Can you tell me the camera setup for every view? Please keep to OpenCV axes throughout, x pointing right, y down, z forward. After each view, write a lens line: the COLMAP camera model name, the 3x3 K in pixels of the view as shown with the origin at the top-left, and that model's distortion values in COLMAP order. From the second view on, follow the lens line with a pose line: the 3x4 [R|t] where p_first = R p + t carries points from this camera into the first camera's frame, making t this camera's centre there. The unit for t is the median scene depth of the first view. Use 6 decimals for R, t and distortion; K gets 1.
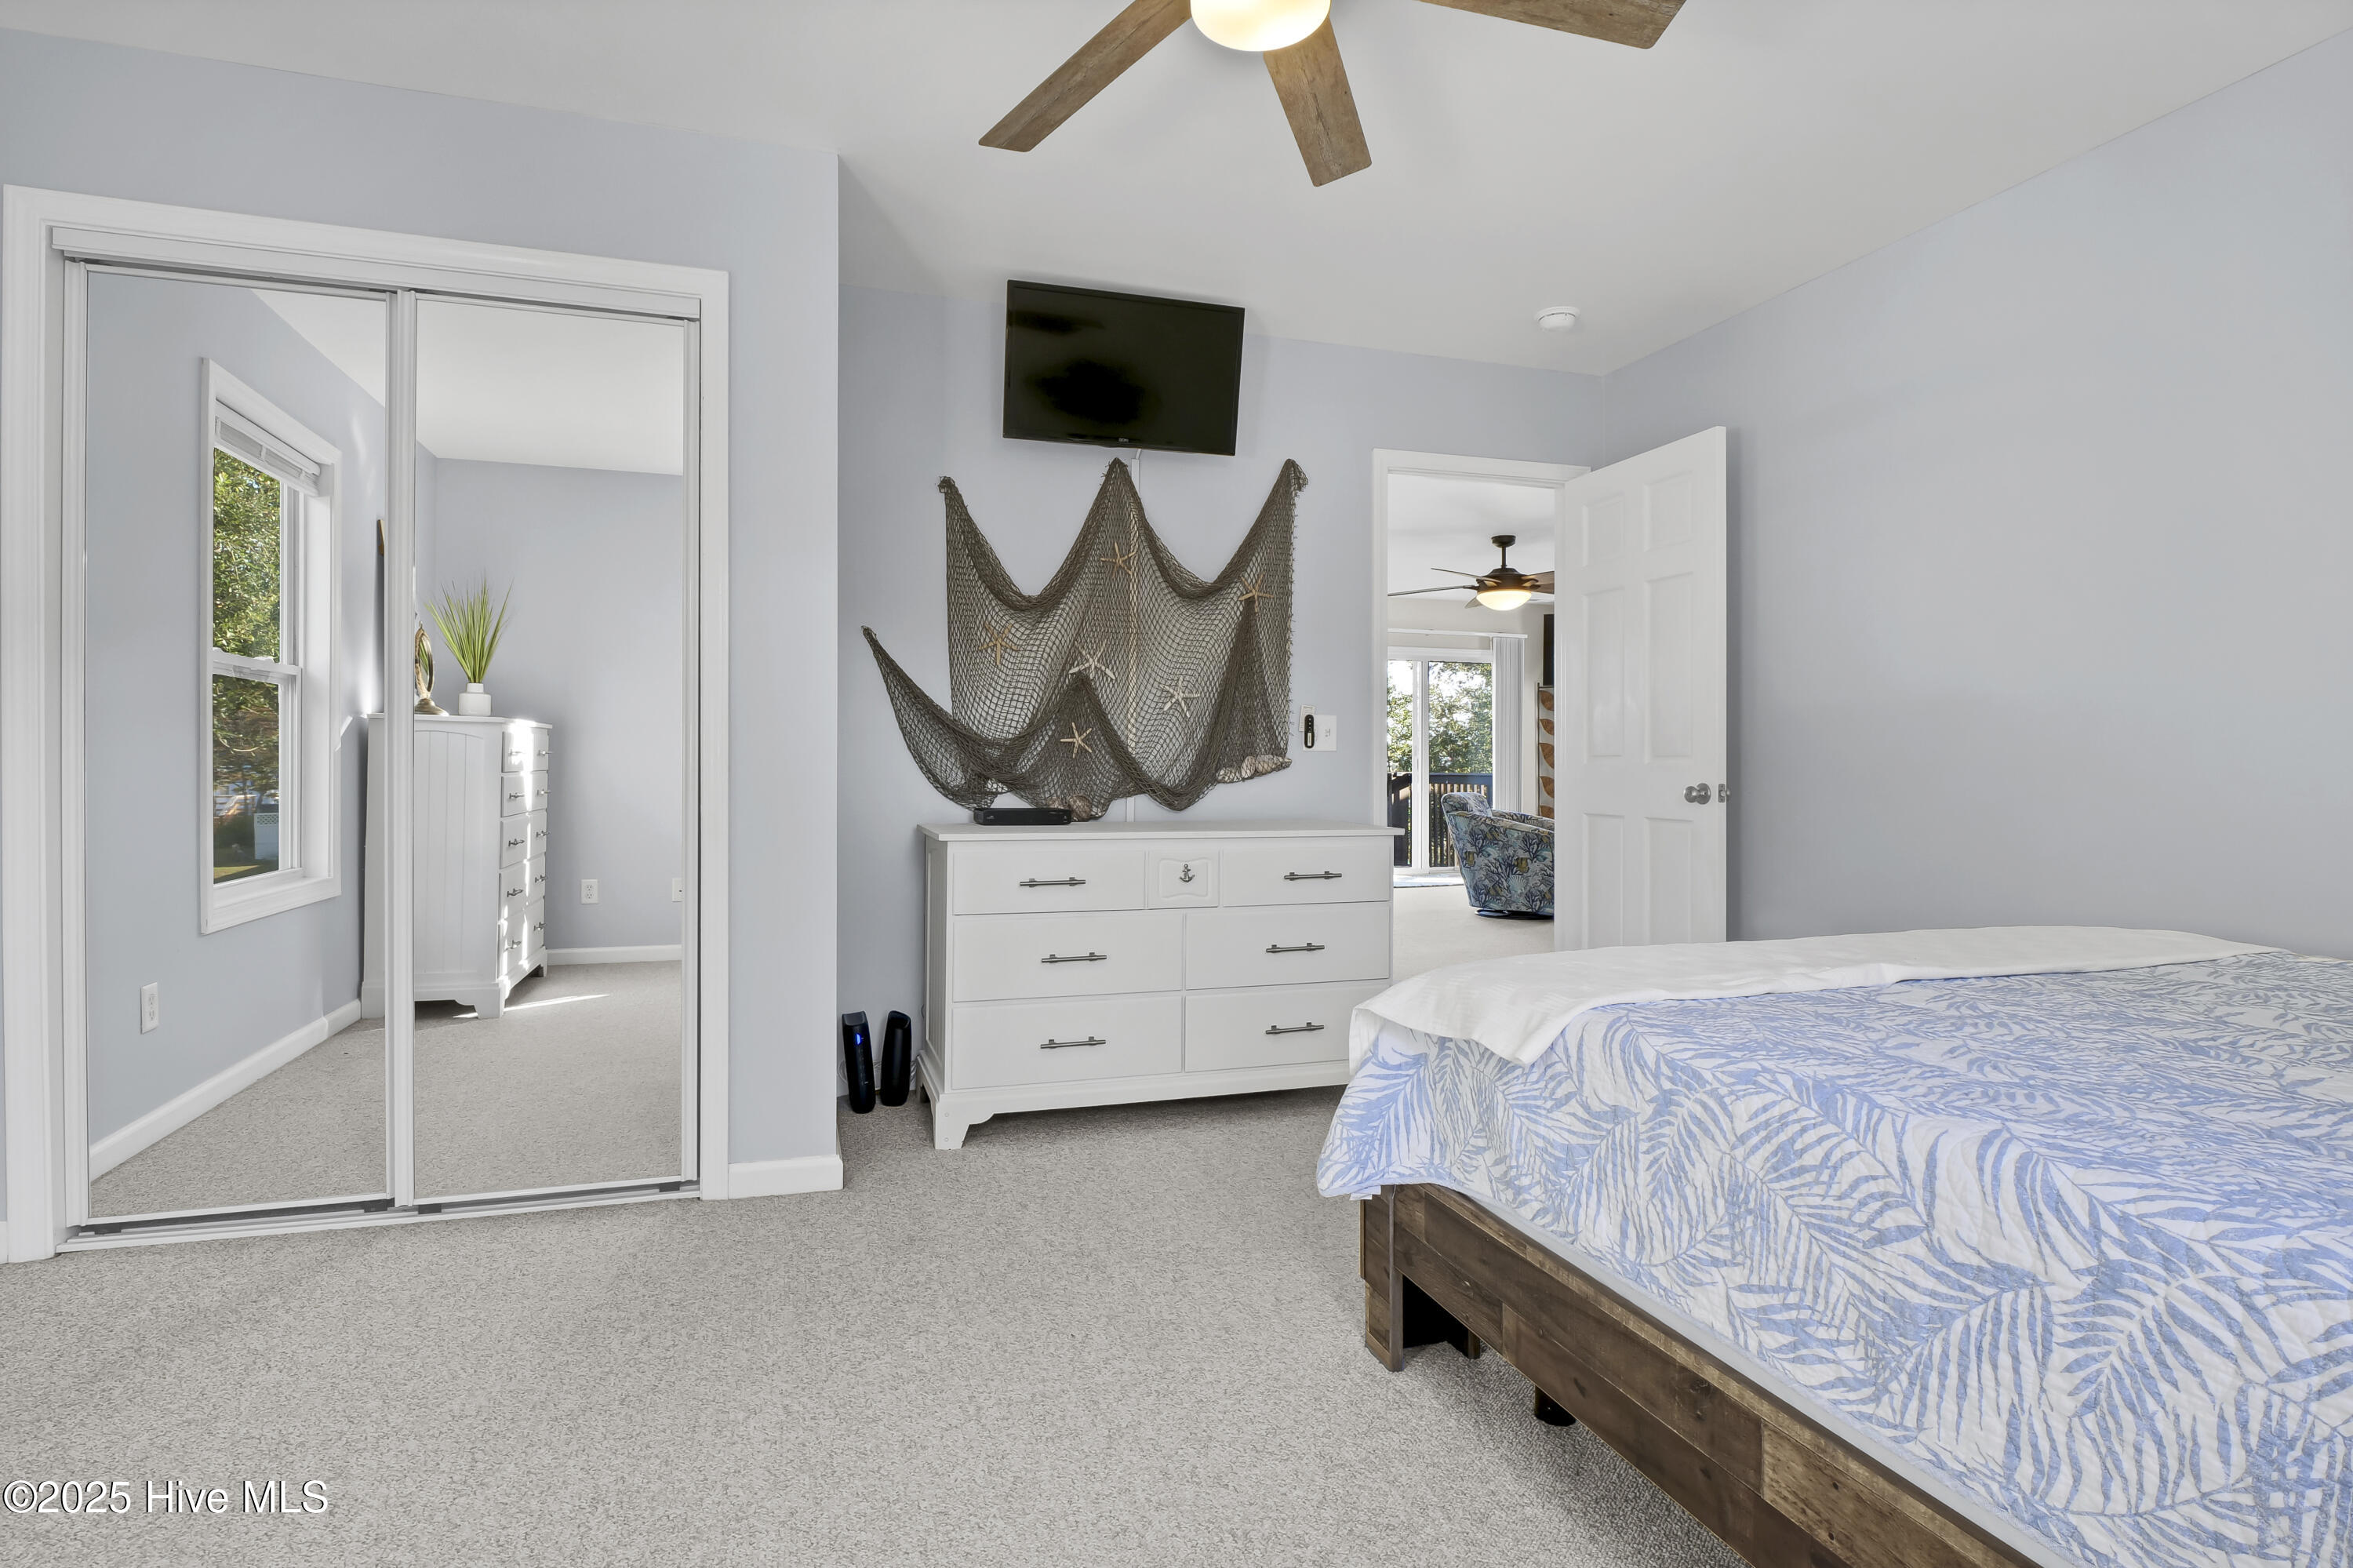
lens RADIAL K [[1173.1, 0, 1174.3], [0, 1173.1, 776.0], [0, 0, 1]] dist [-0.011476, -0.001430]
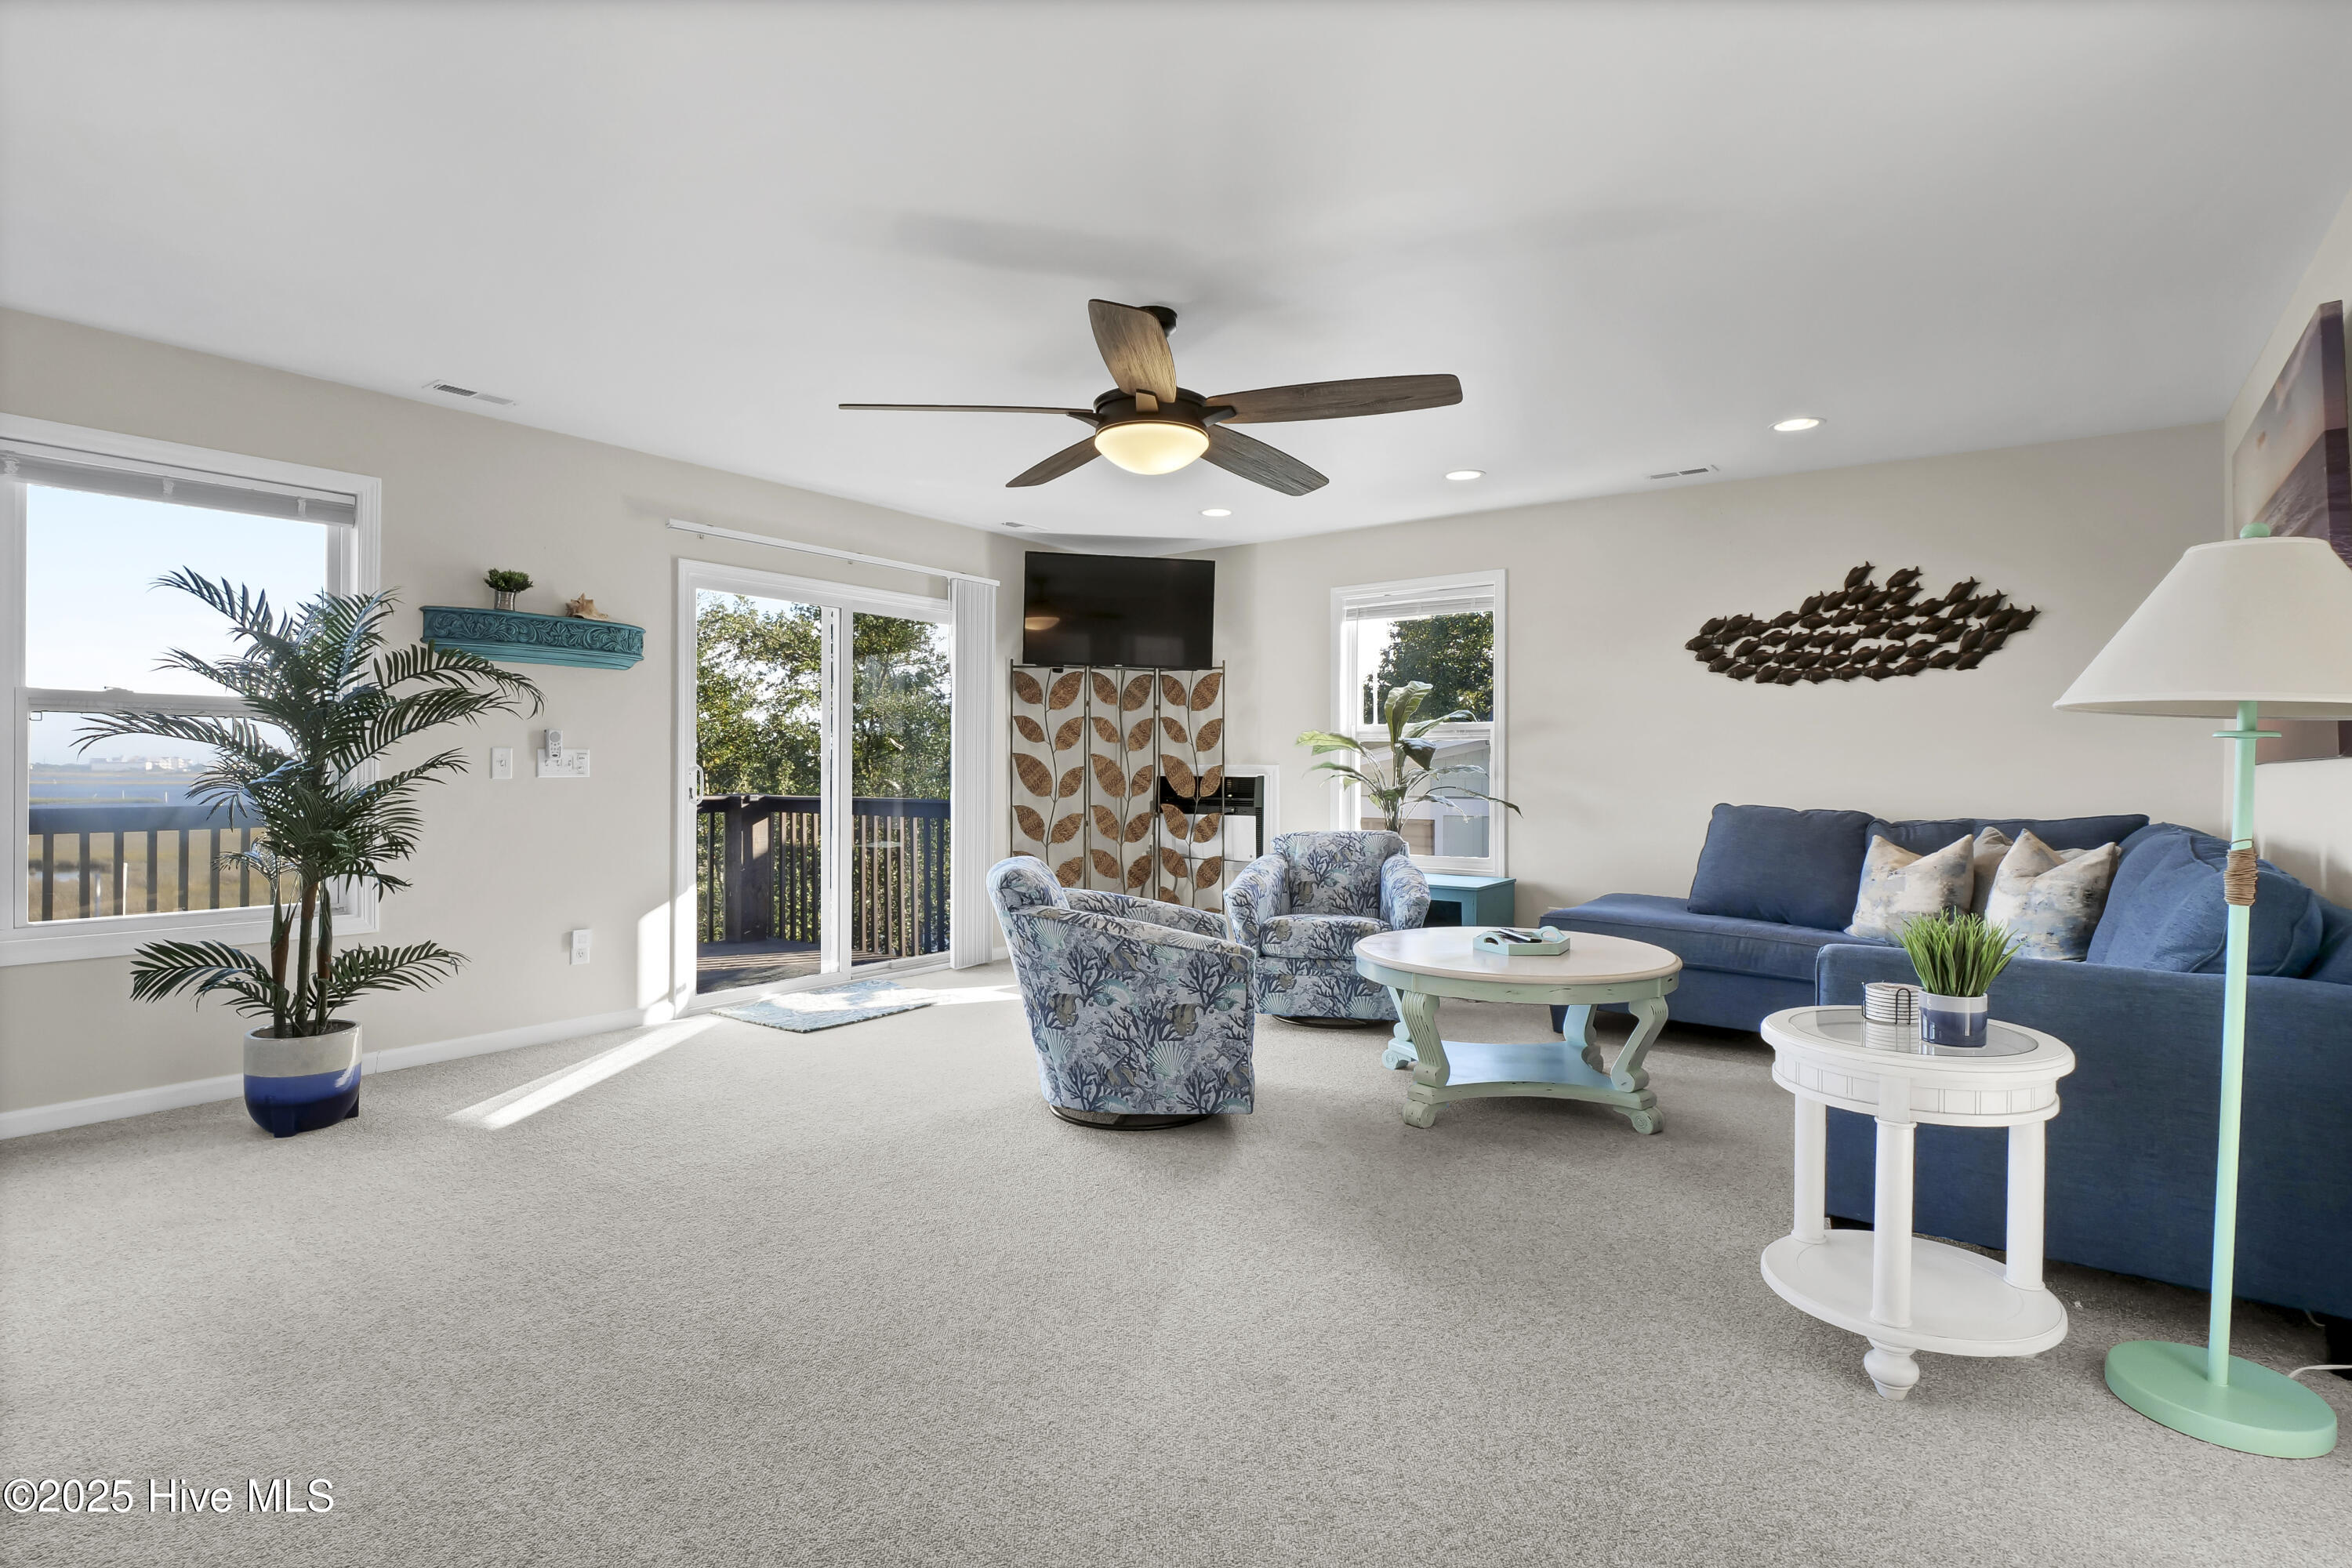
lens RADIAL K [[1172.6, 0, 1173.8], [0, 1172.6, 776.0], [0, 0, 1]] dist [-0.011476, -0.001430]
pose [[0.813933, 0.001305, 0.580958, 0.020211], [0.001266, 0.999991, -0.004020, -0.019639], [-0.580958, 0.004008, 0.813924, 0.612944]]
